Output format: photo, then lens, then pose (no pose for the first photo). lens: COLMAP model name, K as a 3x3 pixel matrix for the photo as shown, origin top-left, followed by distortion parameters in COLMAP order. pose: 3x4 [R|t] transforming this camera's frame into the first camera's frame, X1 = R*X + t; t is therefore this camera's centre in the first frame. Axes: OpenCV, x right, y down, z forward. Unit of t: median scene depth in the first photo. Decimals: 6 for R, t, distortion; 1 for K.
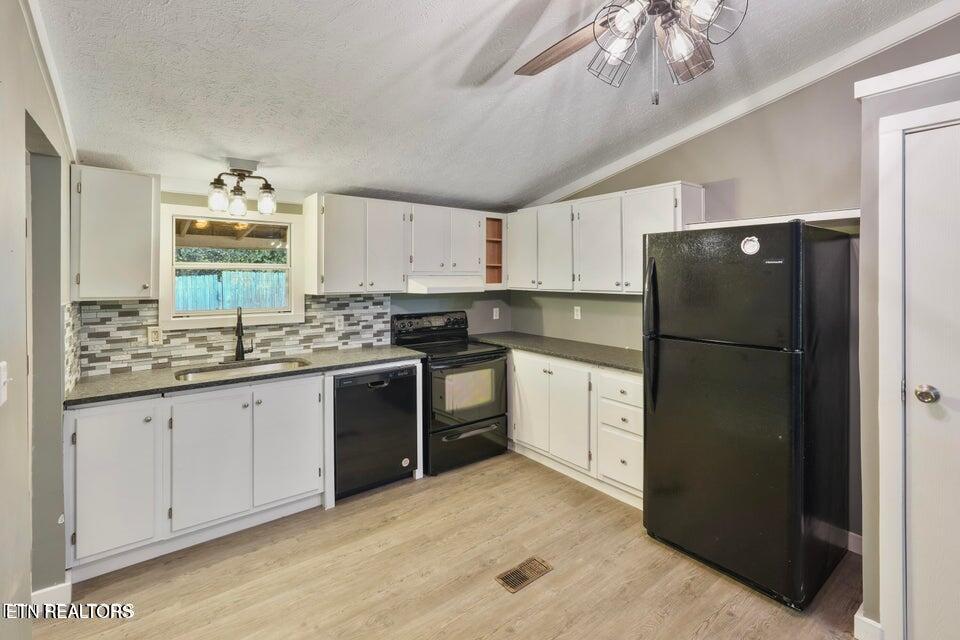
lens RADIAL K [[434.6, 0, 479.6], [0, 434.6, 277.4], [0, 0, 1]] dist [-0.011834, 0.000456]
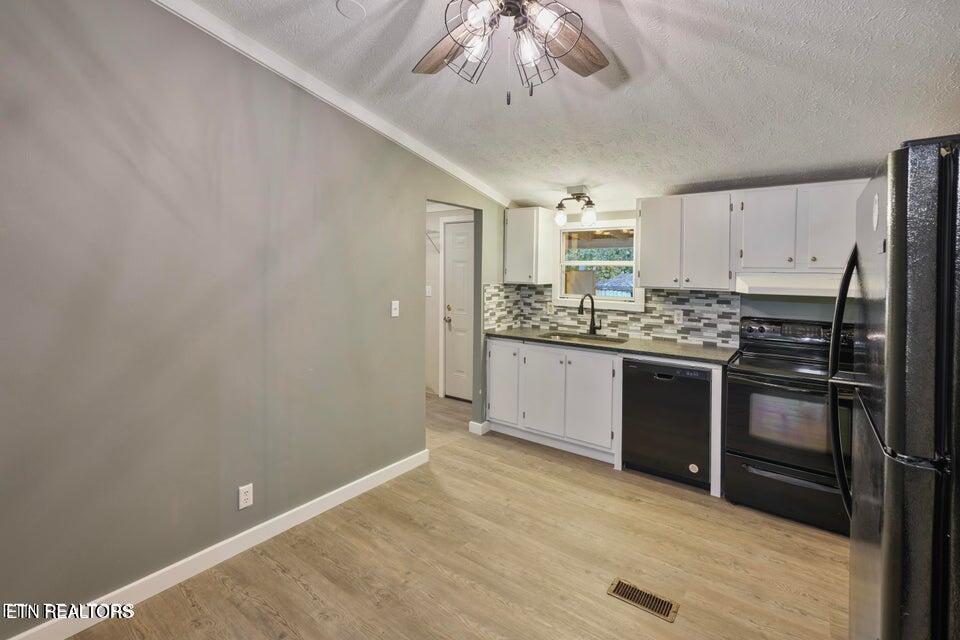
lens RADIAL K [[434.6, 0, 479.6], [0, 434.6, 277.4], [0, 0, 1]] dist [-0.011834, 0.000456]
pose [[0.265901, 0.025869, -0.963653, 0.594279], [-0.012124, 0.999651, 0.023490, -0.009217], [0.963924, 0.005437, 0.266122, 0.285035]]
